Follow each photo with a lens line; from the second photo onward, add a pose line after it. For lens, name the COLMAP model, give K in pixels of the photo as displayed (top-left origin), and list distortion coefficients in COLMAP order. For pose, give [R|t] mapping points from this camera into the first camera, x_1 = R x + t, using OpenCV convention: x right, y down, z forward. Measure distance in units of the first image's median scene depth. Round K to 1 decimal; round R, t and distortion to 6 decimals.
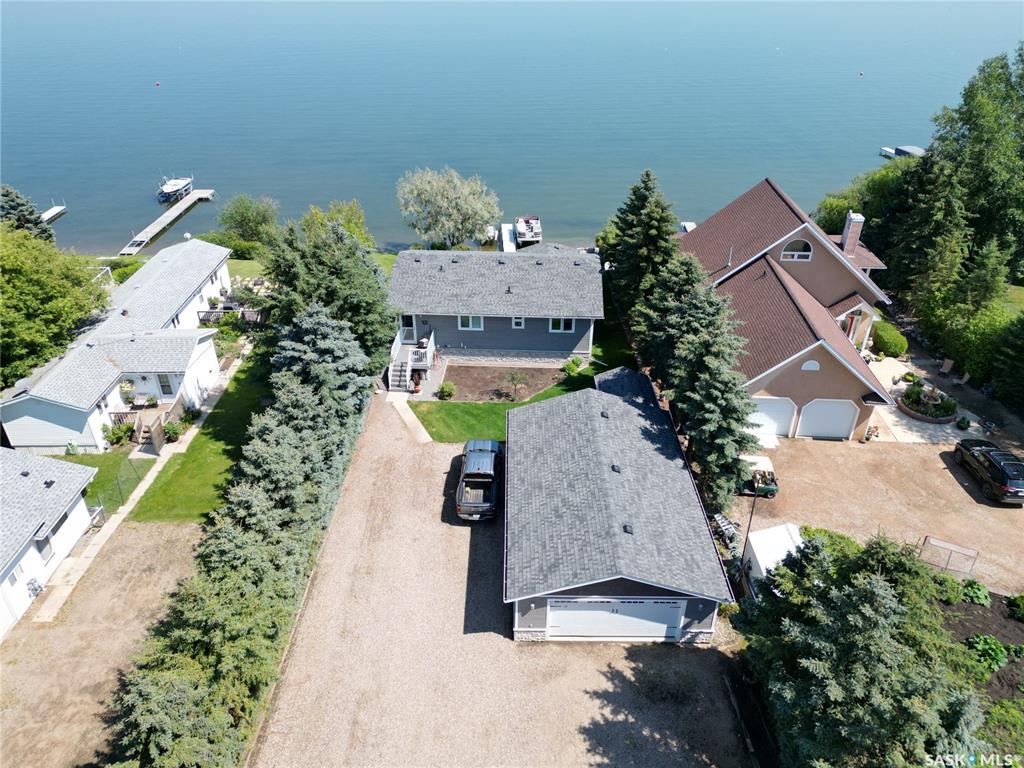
lens RADIAL K [[714.6, 0, 512.0], [0, 714.6, 384.0], [0, 0, 1]] dist [0.083593, -0.079156]
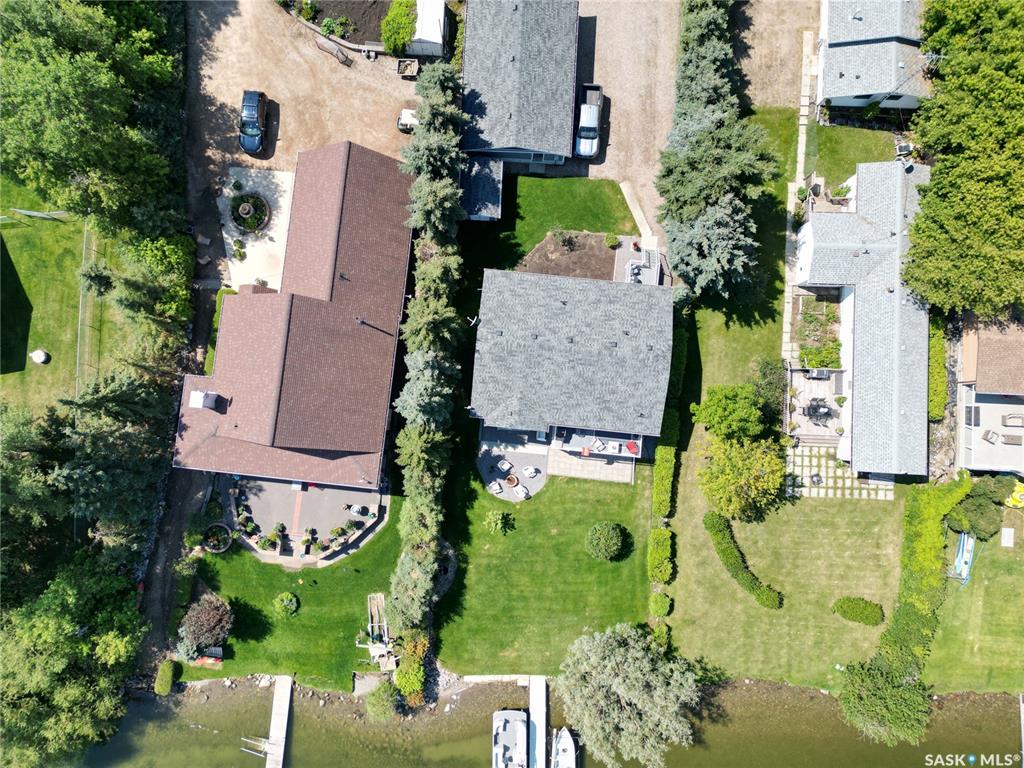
lens RADIAL K [[714.6, 0, 512.0], [0, 714.6, 384.0], [0, 0, 1]] dist [0.083593, -0.079156]
pose [[-0.998589, -0.053024, -0.002910, 0.091286], [0.022704, -0.475842, 0.879238, -1.461216], [-0.048005, 0.877931, 0.476374, 0.718460]]
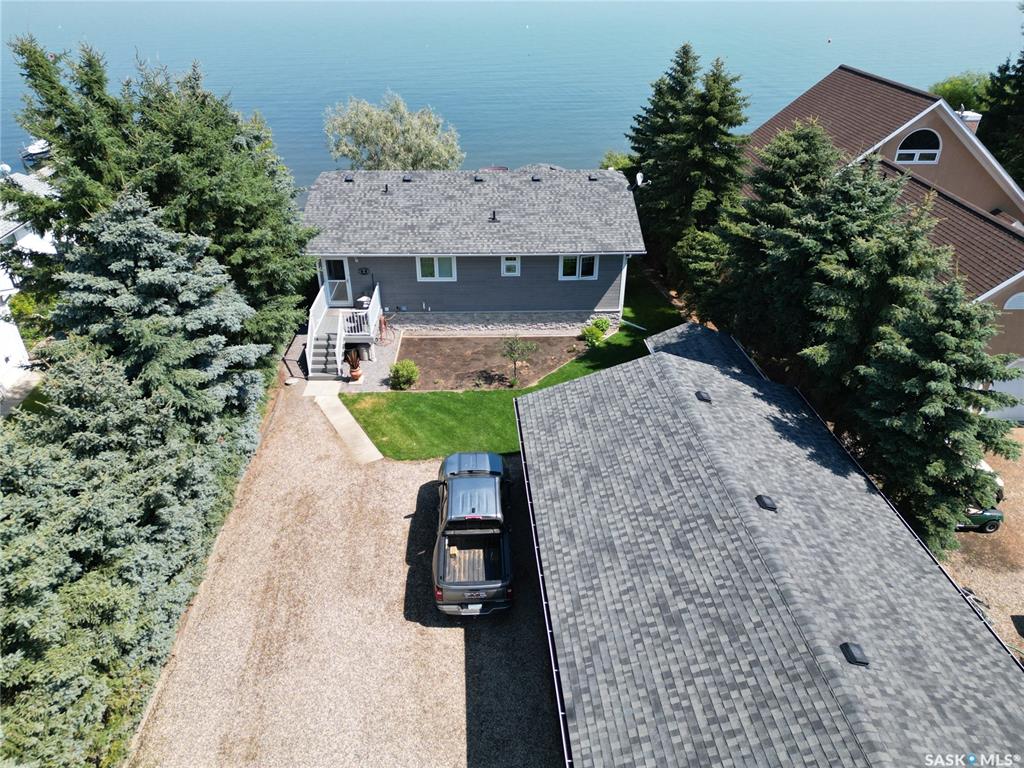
lens RADIAL K [[714.6, 0, 512.0], [0, 714.6, 384.0], [0, 0, 1]] dist [0.083593, -0.079156]
pose [[0.997059, -0.040932, 0.064795, -0.044708], [0.041354, 0.999131, -0.005182, 0.028481], [-0.064527, 0.007847, 0.997885, 0.439341]]
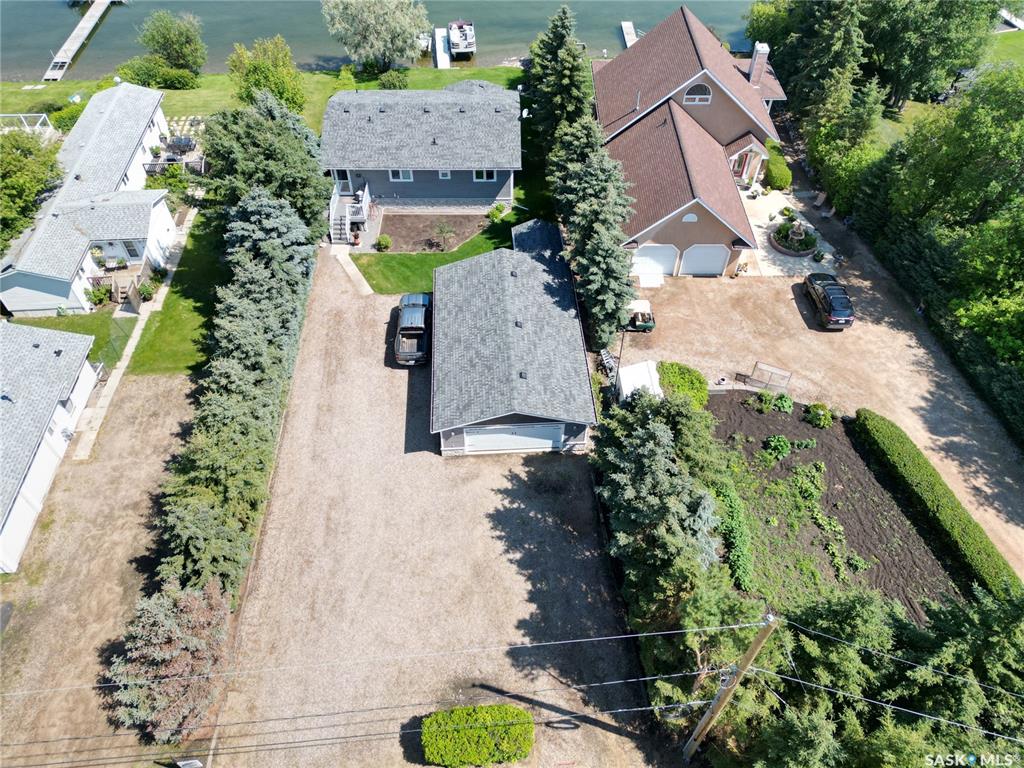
lens RADIAL K [[714.6, 0, 512.0], [0, 714.6, 384.0], [0, 0, 1]] dist [0.083593, -0.079156]
pose [[0.998218, -0.044927, 0.039283, 0.066577], [0.030955, 0.952546, 0.302816, -0.135781], [-0.051023, -0.301060, 0.952239, -0.190160]]
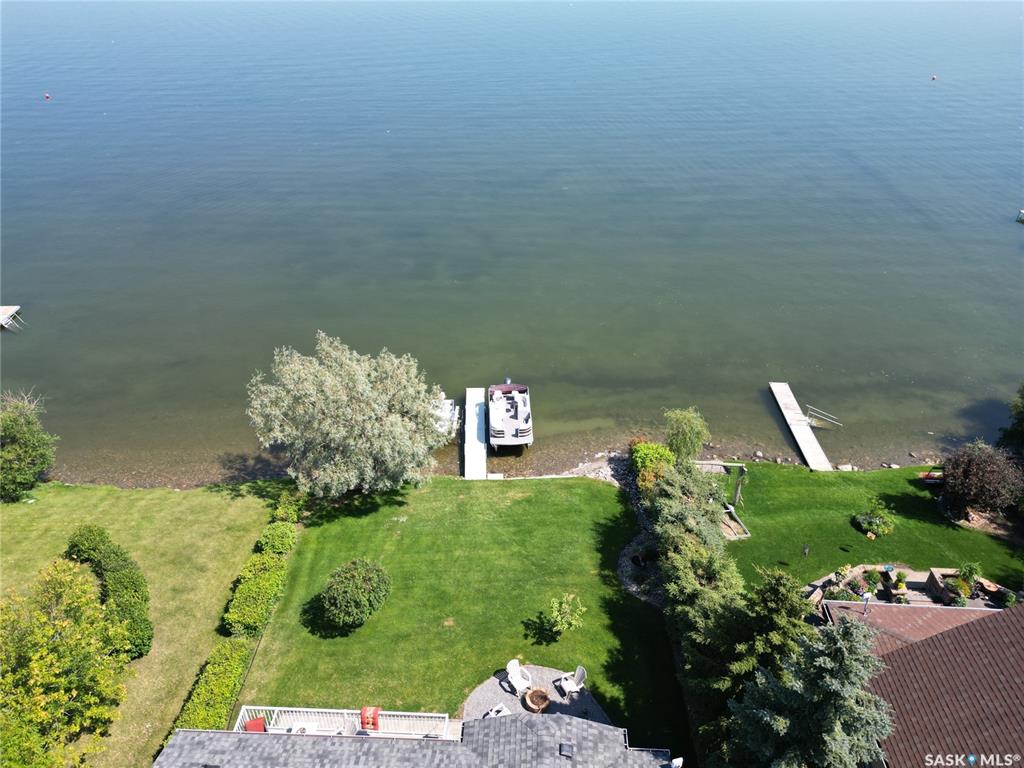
lens RADIAL K [[714.6, 0, 512.0], [0, 714.6, 384.0], [0, 0, 1]] dist [0.083593, -0.079156]
pose [[0.999987, -0.003126, 0.004048, 0.049051], [0.003090, 0.999957, 0.008764, -0.533207], [-0.004075, -0.008751, 0.999953, 0.908180]]
